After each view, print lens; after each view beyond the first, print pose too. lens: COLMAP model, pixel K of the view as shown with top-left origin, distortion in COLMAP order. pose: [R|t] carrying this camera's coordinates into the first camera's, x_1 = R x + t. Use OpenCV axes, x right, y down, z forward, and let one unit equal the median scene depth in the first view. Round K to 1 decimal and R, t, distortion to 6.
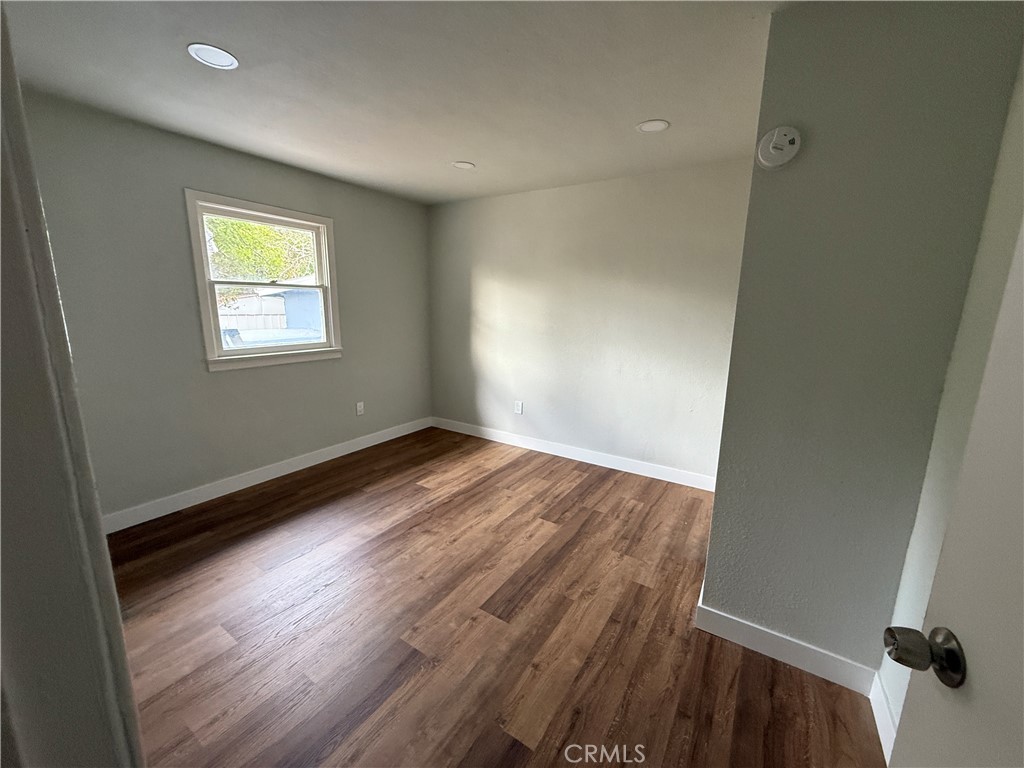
lens RADIAL K [[407.8, 0, 511.9], [0, 407.8, 387.2], [0, 0, 1]] dist [0.000137, 0.000077]
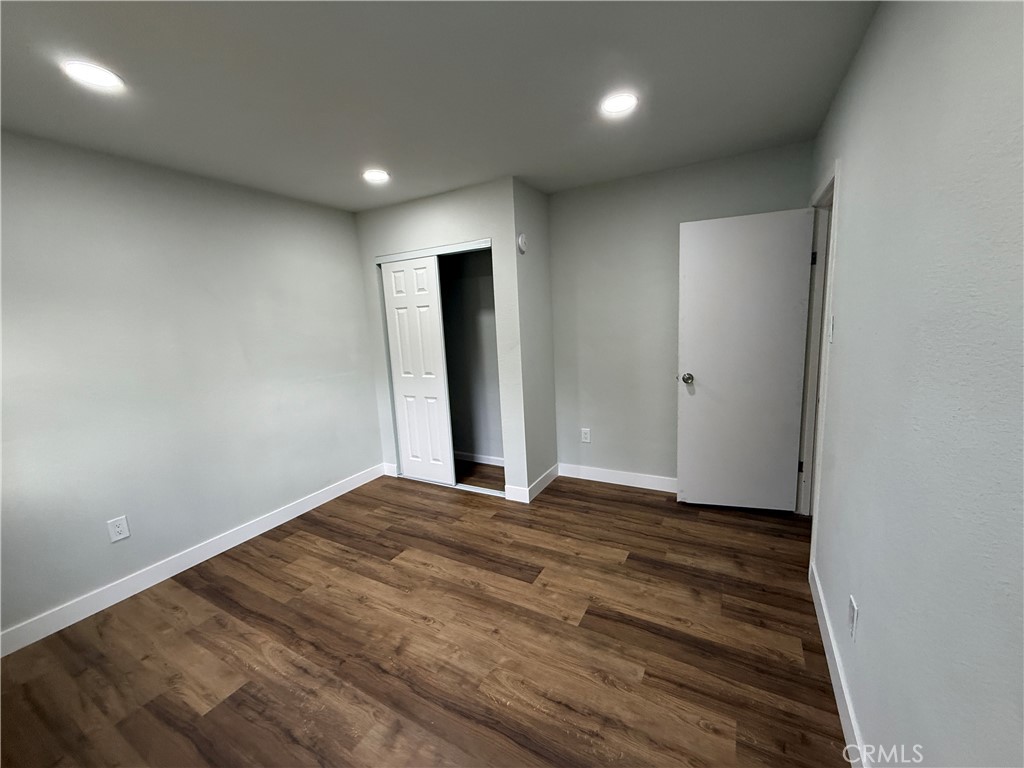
lens RADIAL K [[407.8, 0, 513.4], [0, 407.8, 383.6], [0, 0, 1]] dist [0.000137, 0.000077]
pose [[-0.067634, -0.175829, 0.982095, -0.804467], [0.248942, 0.950241, 0.187270, -0.162577], [-0.966154, 0.257150, -0.020498, 0.675250]]
